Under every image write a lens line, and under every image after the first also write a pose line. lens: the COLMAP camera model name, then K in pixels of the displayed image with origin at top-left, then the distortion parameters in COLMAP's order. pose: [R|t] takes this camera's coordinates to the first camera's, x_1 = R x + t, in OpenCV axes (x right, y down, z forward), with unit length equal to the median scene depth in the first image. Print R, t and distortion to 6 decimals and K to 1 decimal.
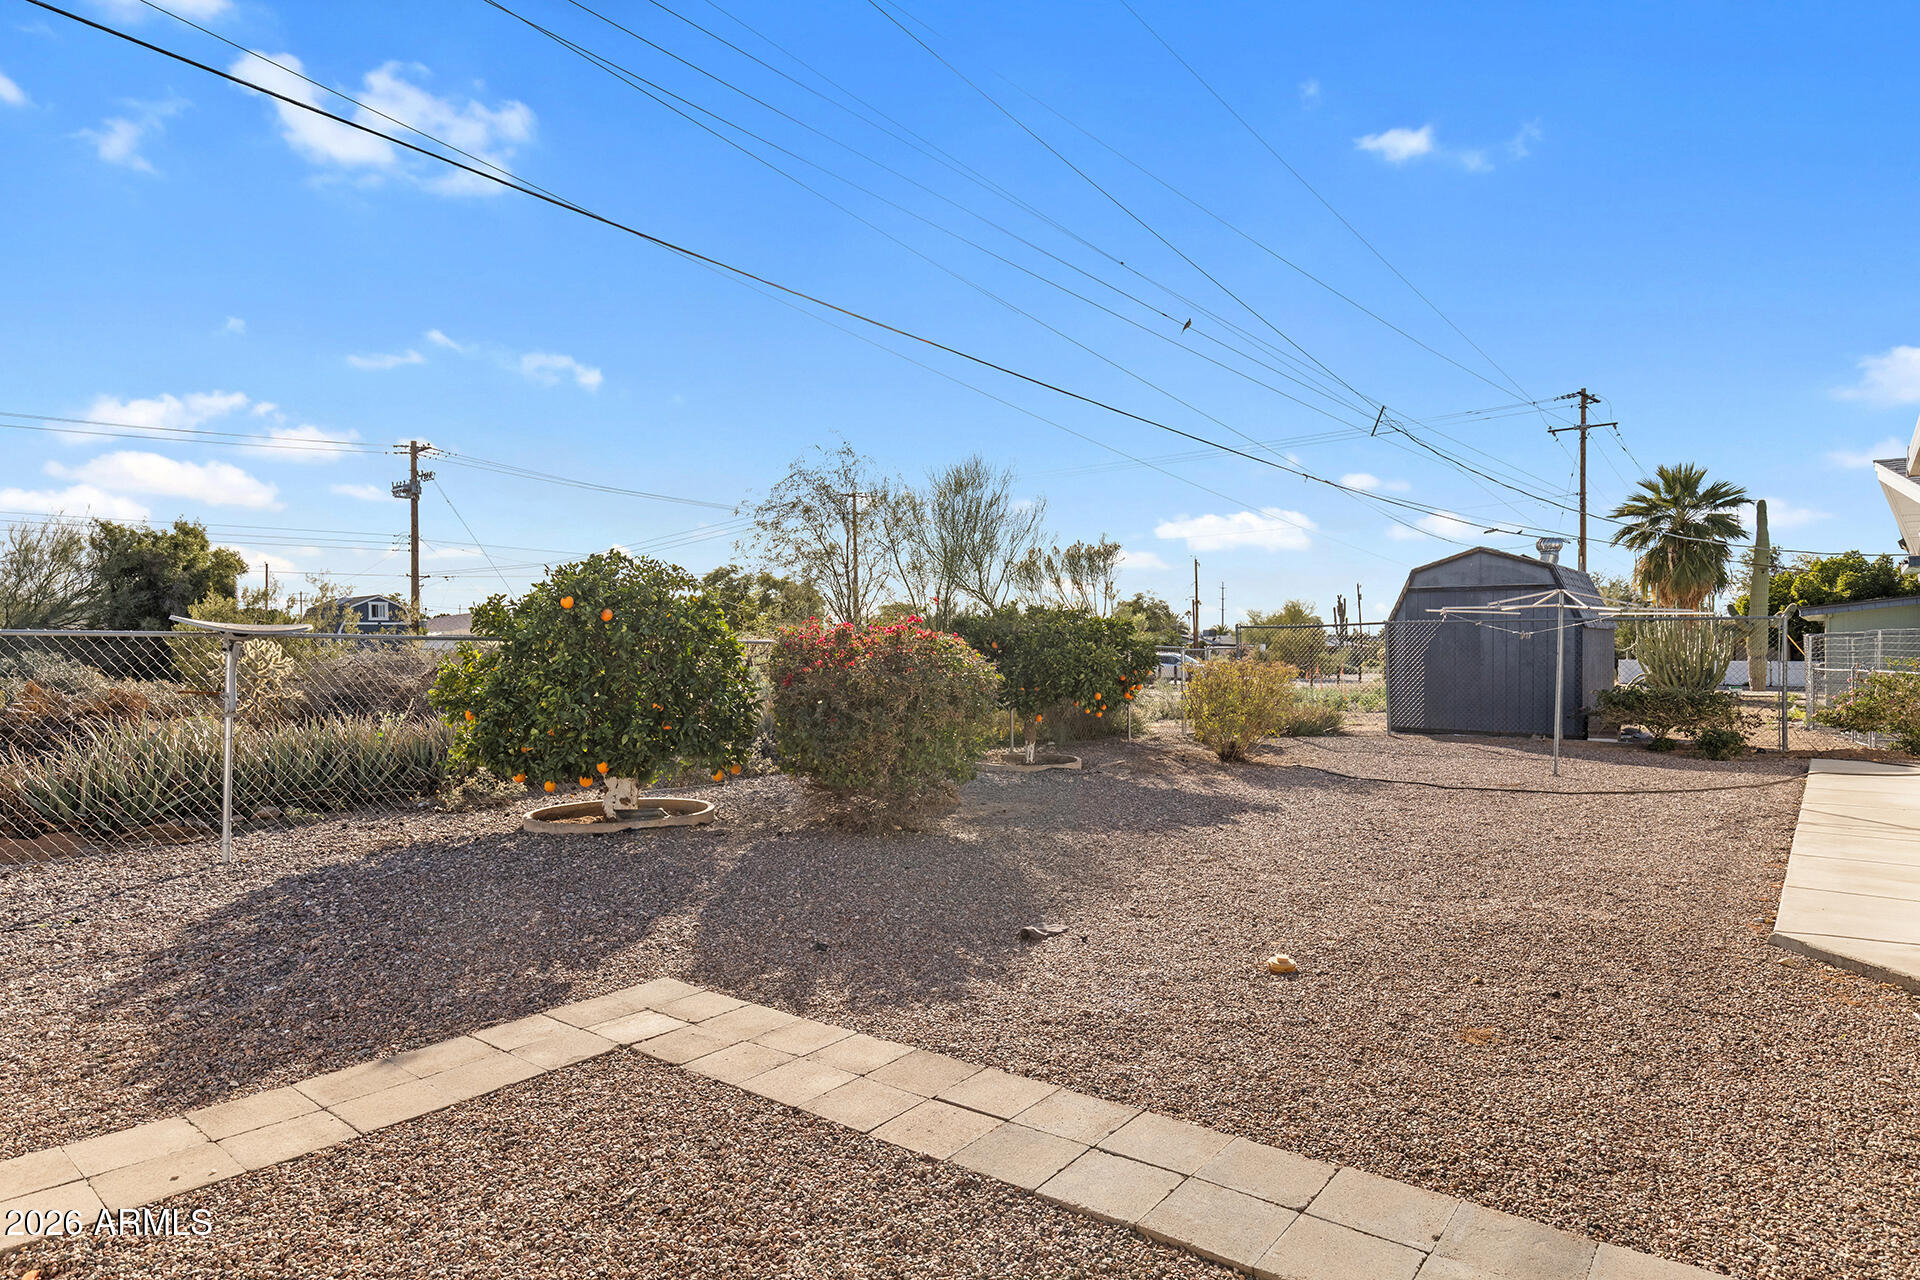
lens RADIAL K [[1088.4, 0, 961.0], [0, 1088.4, 643.0], [0, 0, 1]] dist [0.016027, -0.000110]
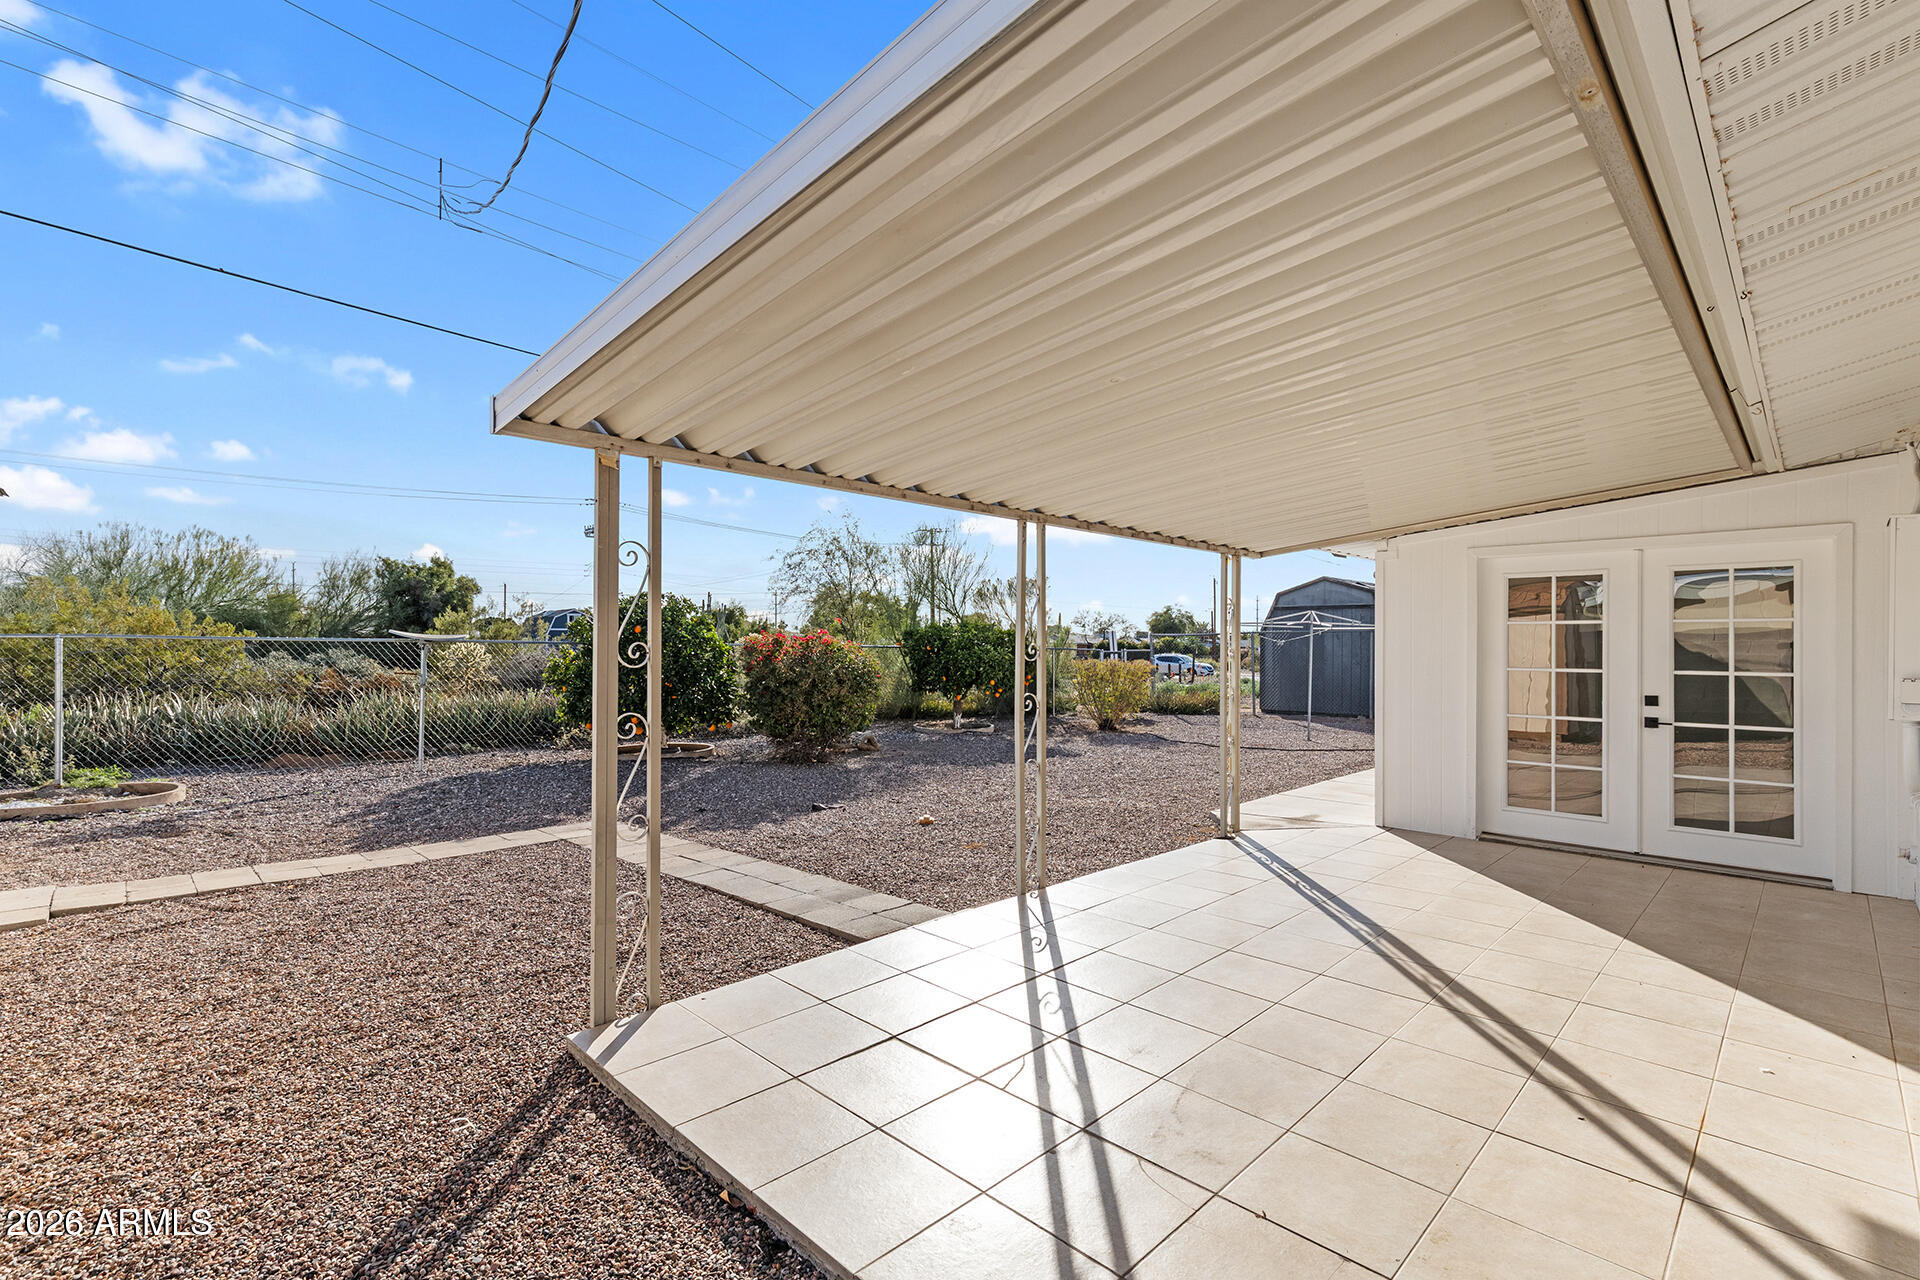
lens RADIAL K [[882.5, 0, 958.4], [0, 882.5, 647.5], [0, 0, 1]] dist [0.018771, 0.000377]
pose [[0.995198, 0.004124, -0.097797, 0.147367], [-0.003826, 0.999987, 0.003235, -0.001980], [0.097809, -0.002845, 0.995201, -0.149467]]
